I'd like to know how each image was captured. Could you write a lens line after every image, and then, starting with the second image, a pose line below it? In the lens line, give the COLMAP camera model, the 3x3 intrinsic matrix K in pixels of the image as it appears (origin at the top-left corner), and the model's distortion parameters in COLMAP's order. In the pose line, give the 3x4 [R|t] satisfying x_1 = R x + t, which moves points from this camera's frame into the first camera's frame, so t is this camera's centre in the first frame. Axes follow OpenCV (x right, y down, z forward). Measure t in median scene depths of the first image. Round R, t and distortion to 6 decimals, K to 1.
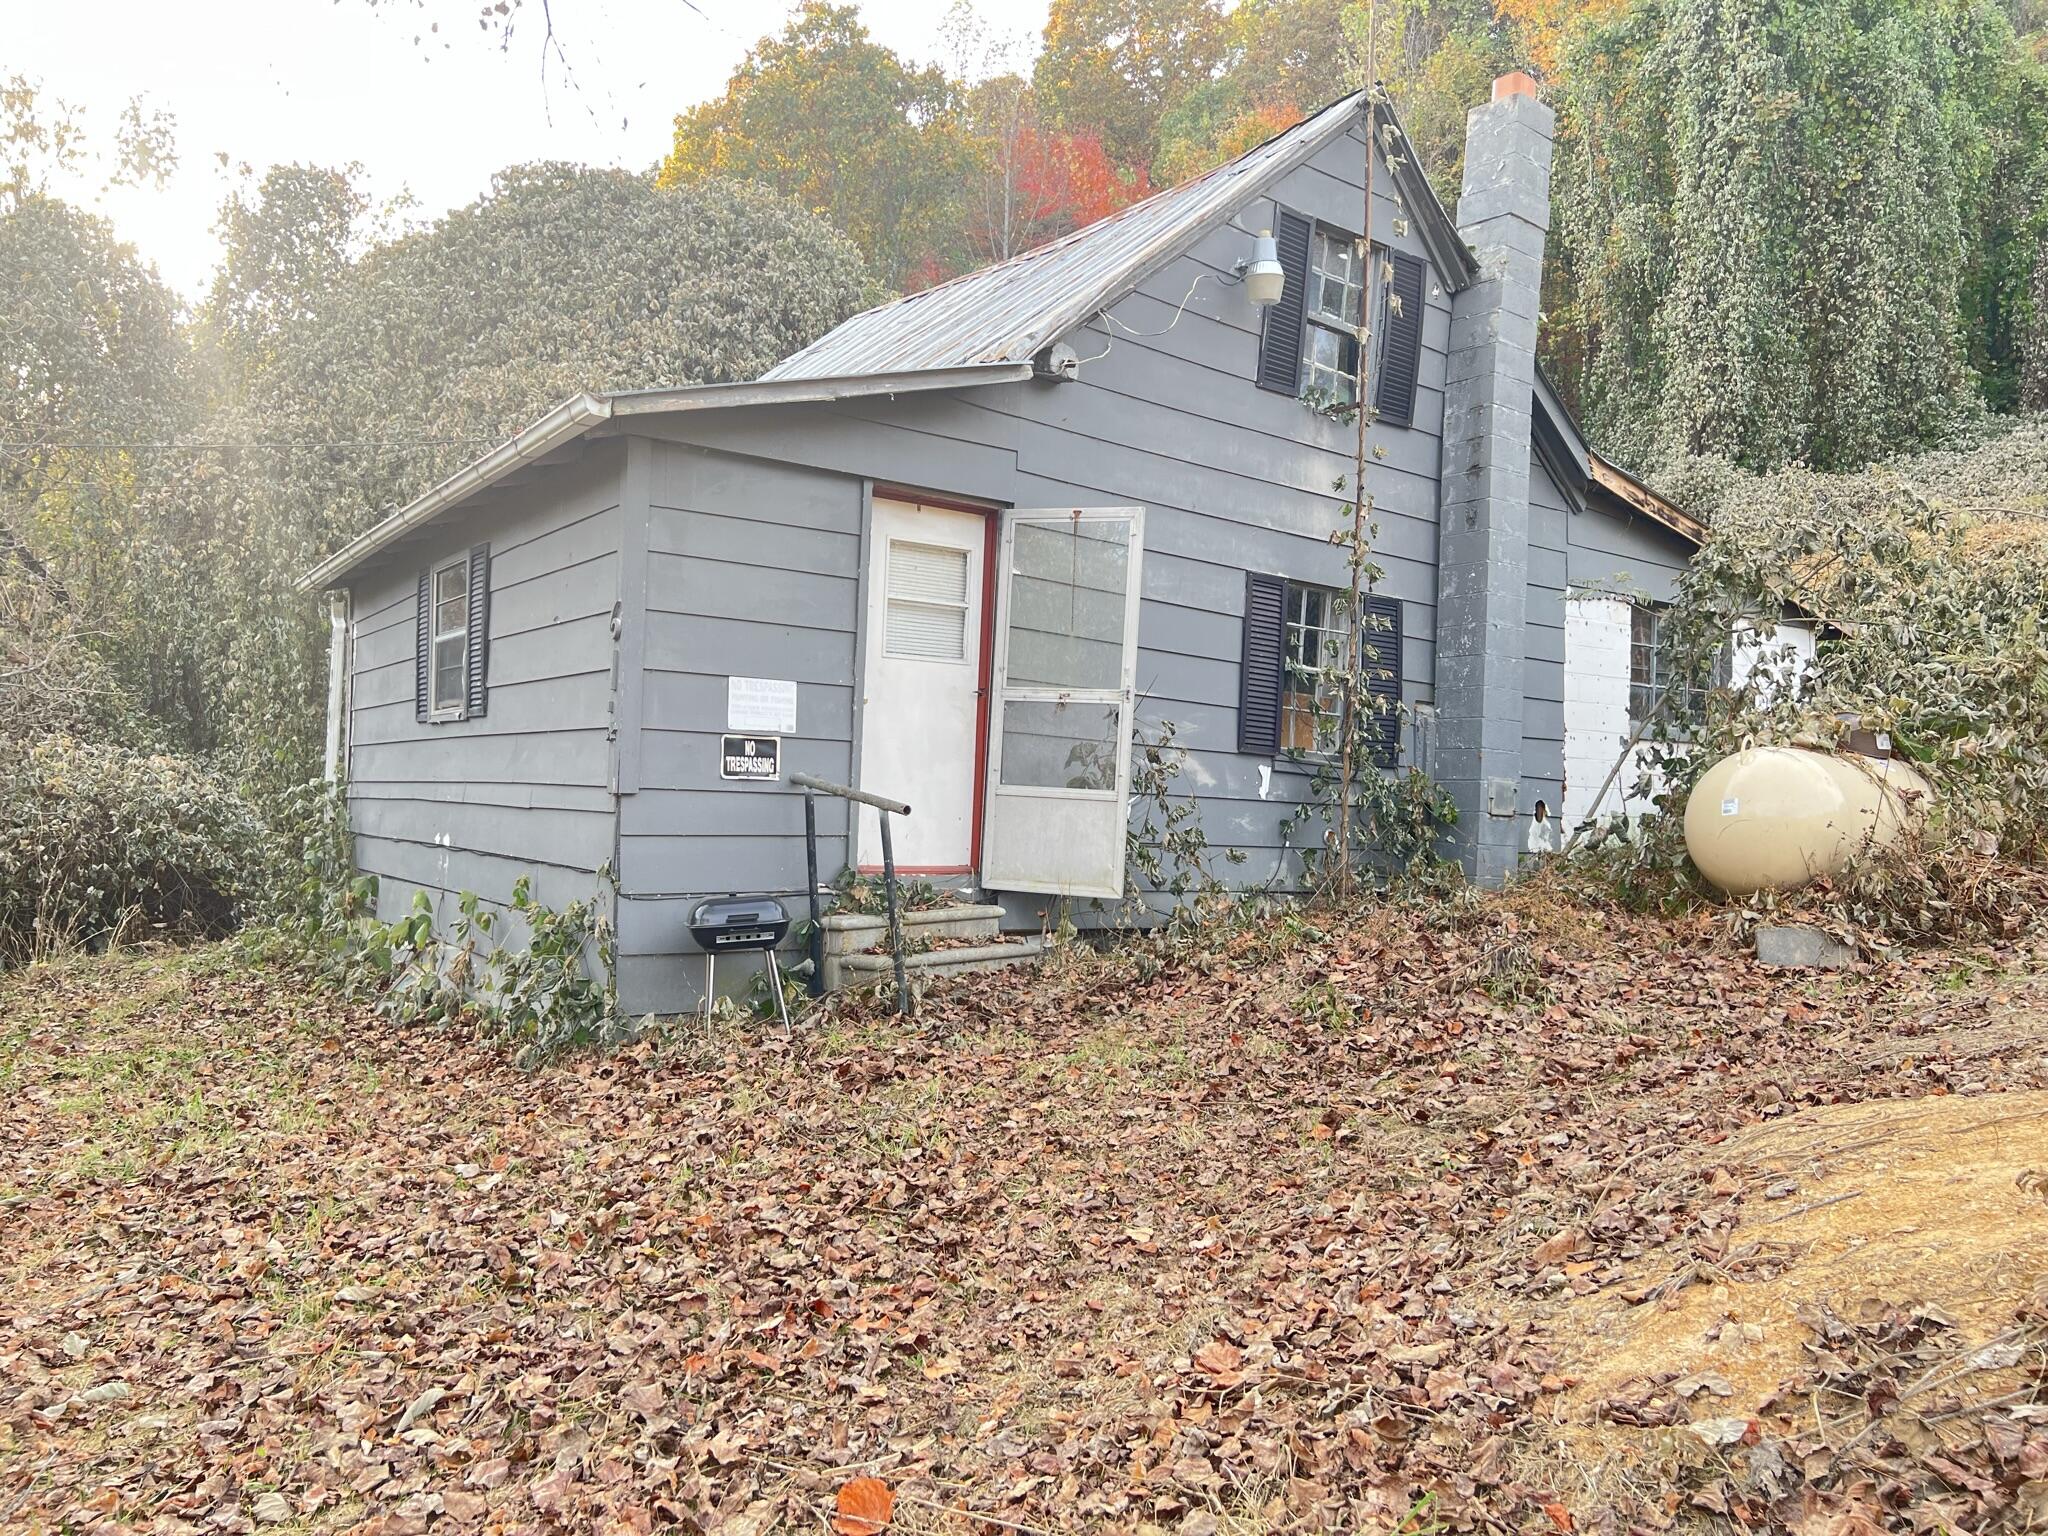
lens RADIAL K [[1571.0, 0, 1025.3], [0, 1571.0, 756.5], [0, 0, 1]] dist [0.062766, -0.076081]
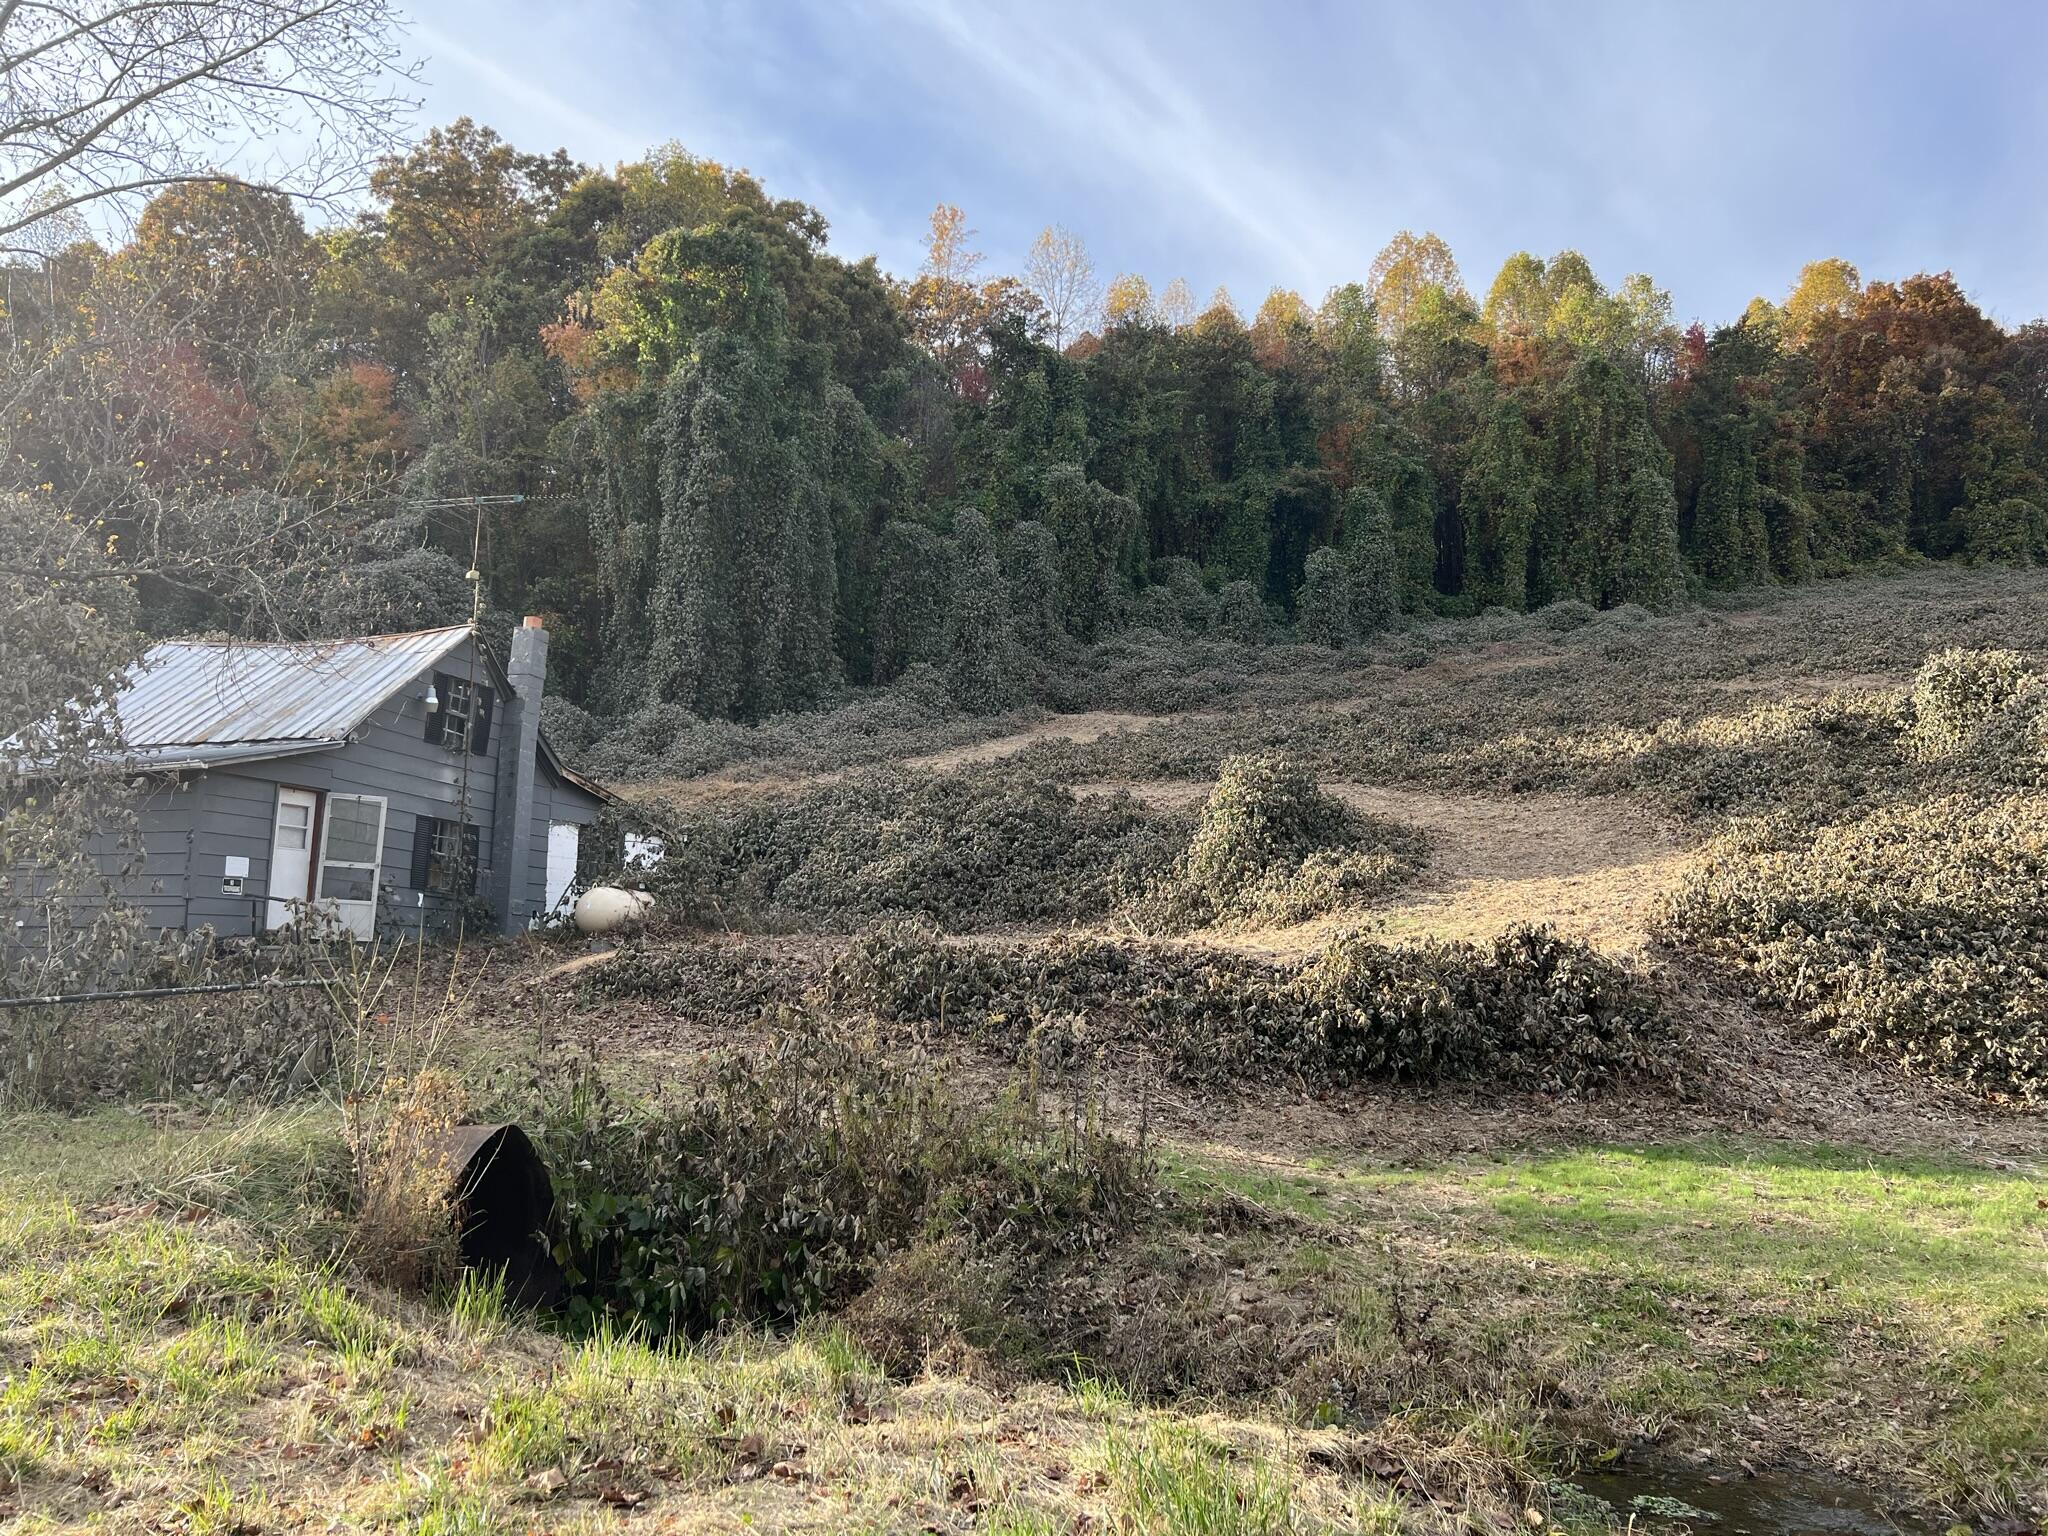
lens RADIAL K [[1571.0, 0, 1025.3], [0, 1571.0, 756.5], [0, 0, 1]] dist [0.062766, -0.076081]
pose [[0.832551, 0.059497, 0.550744, -0.419504], [-0.006154, 0.995147, -0.098203, 0.029122], [-0.553914, 0.078369, 0.828877, -1.532144]]
